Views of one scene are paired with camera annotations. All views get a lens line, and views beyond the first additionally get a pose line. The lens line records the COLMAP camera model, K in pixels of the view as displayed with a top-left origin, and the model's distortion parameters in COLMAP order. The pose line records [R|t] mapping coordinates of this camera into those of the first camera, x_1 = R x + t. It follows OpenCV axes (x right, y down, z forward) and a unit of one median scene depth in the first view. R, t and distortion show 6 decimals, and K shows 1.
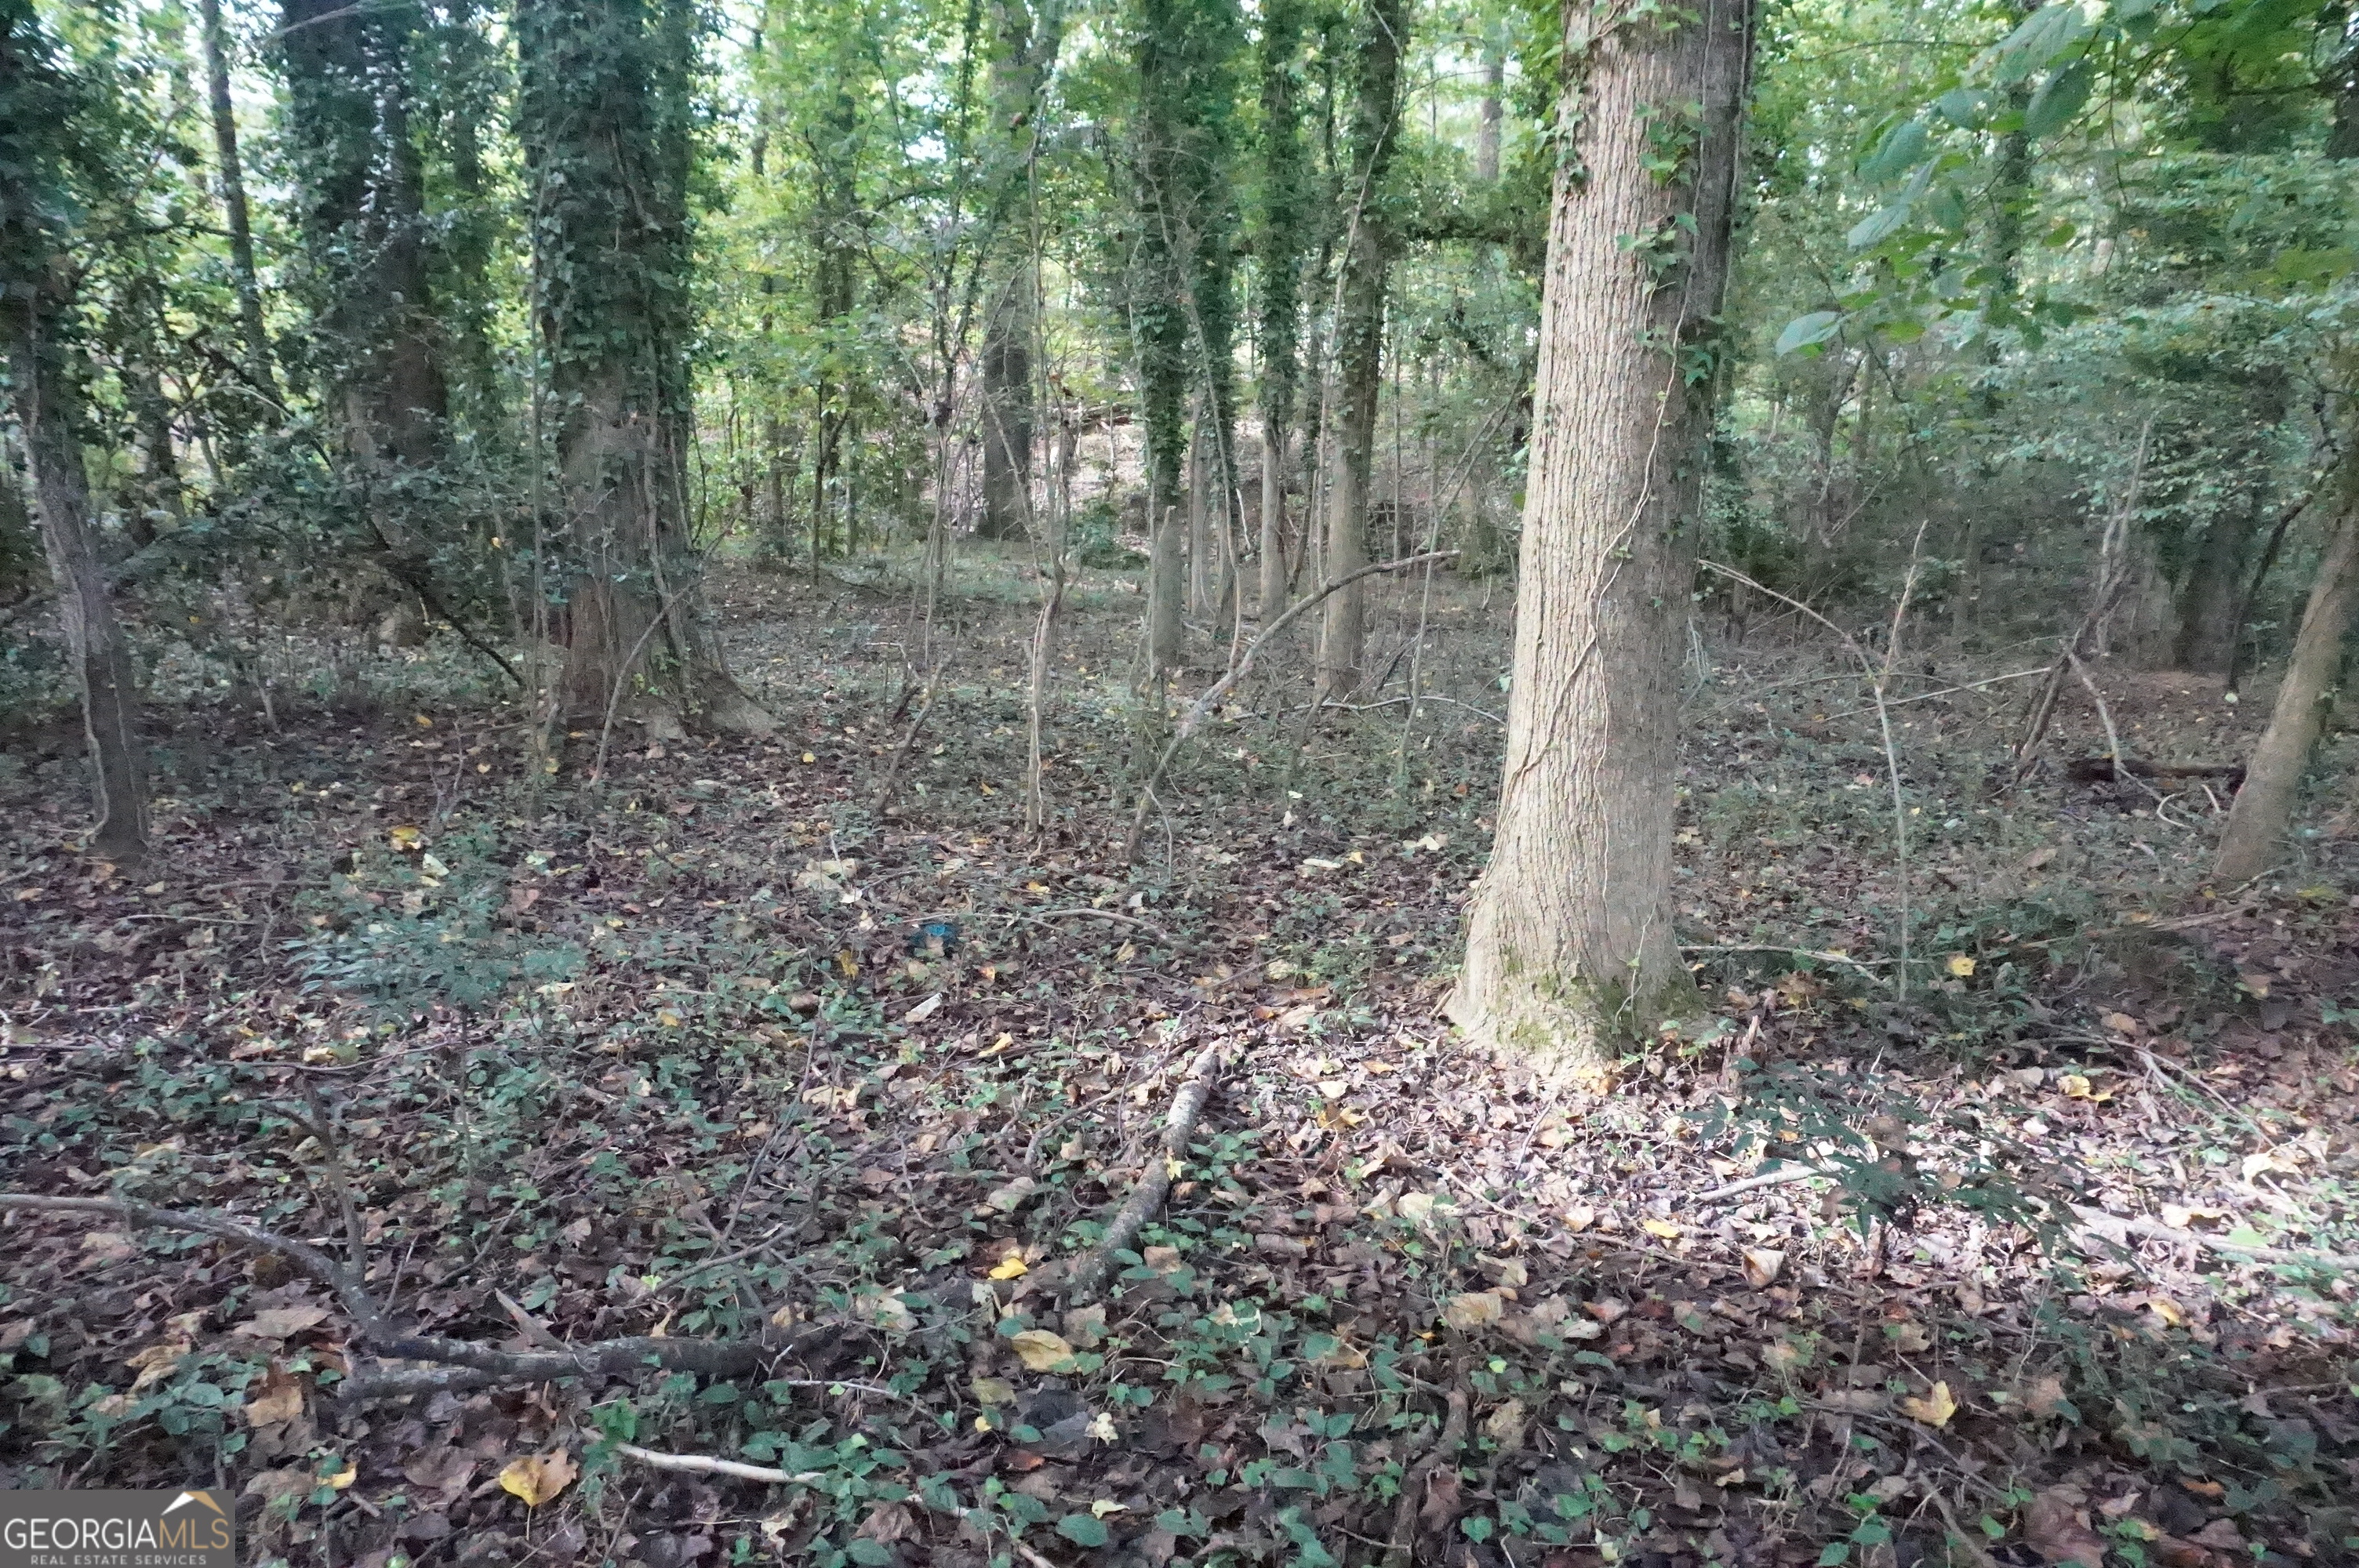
lens RADIAL K [[1593.4, 0, 1195.4], [0, 1593.4, 795.0], [0, 0, 1]] dist [-0.046876, 0.033923]
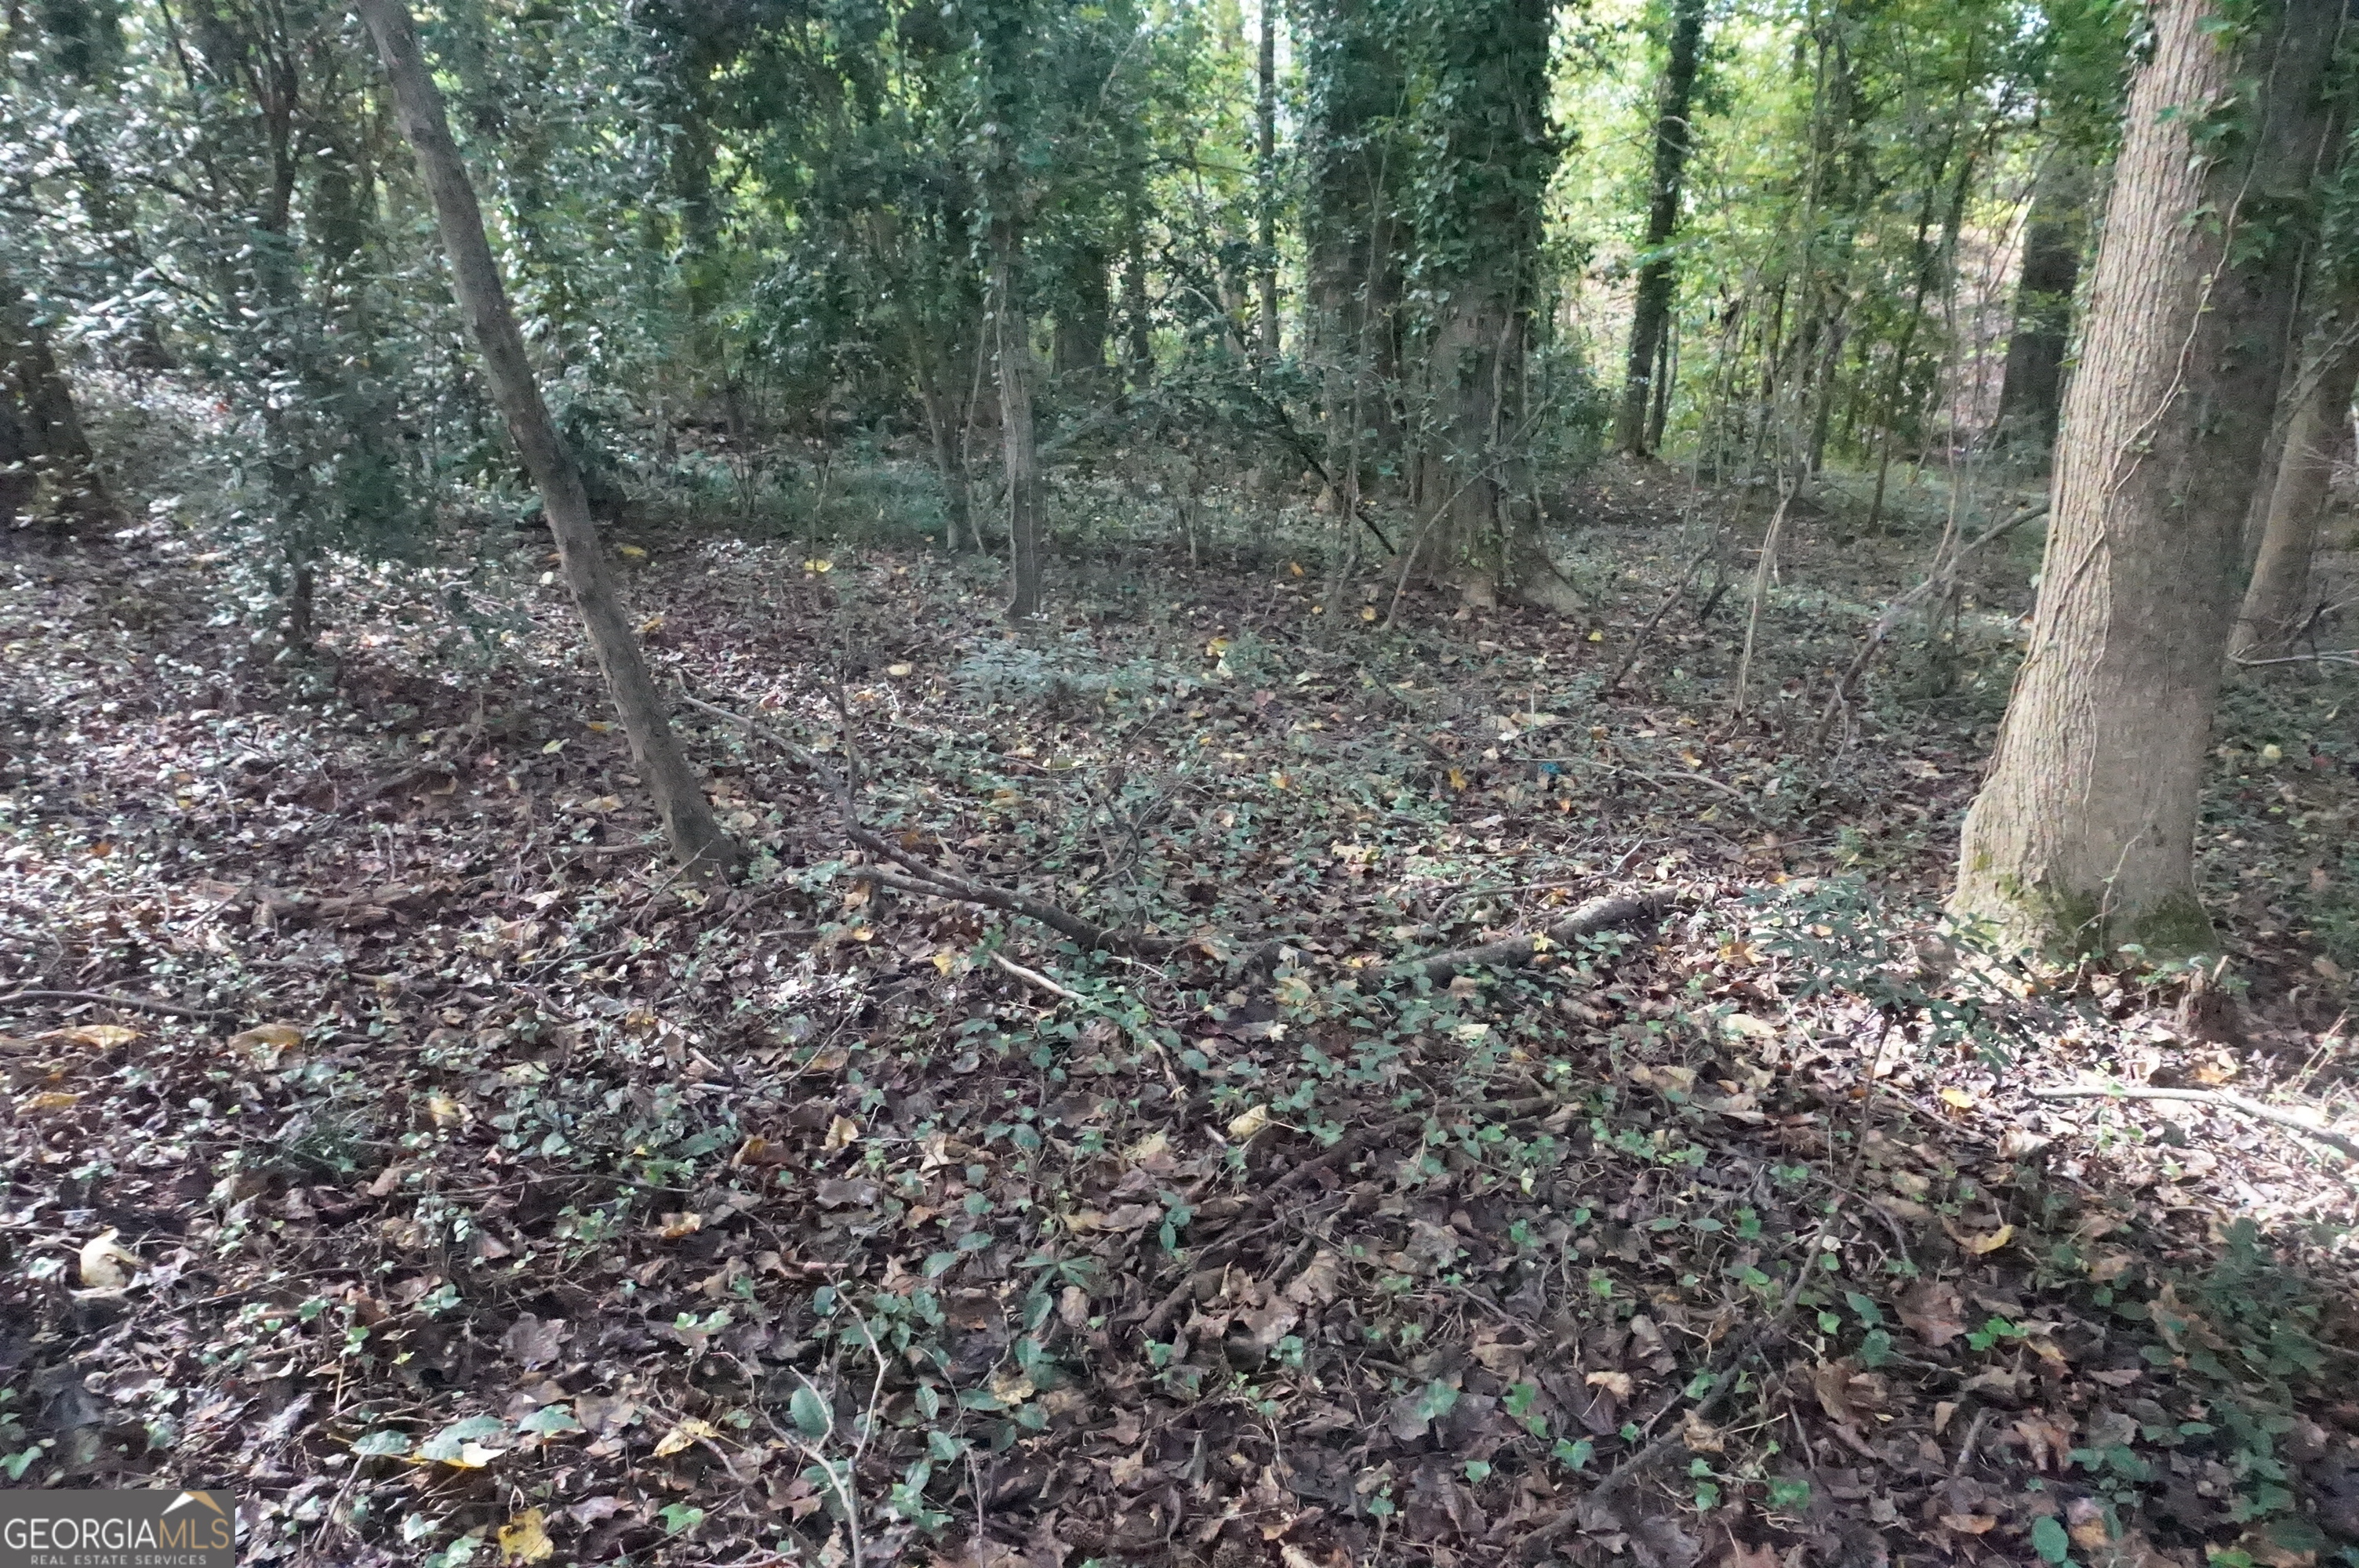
lens RADIAL K [[1593.4, 0, 1174.1], [0, 1593.4, 792.6], [0, 0, 1]] dist [-0.046876, 0.033923]
pose [[0.811362, 0.170210, -0.559214, 0.346265], [-0.140856, 0.985407, 0.095565, 0.043077], [0.567319, 0.001230, 0.823497, -0.108777]]
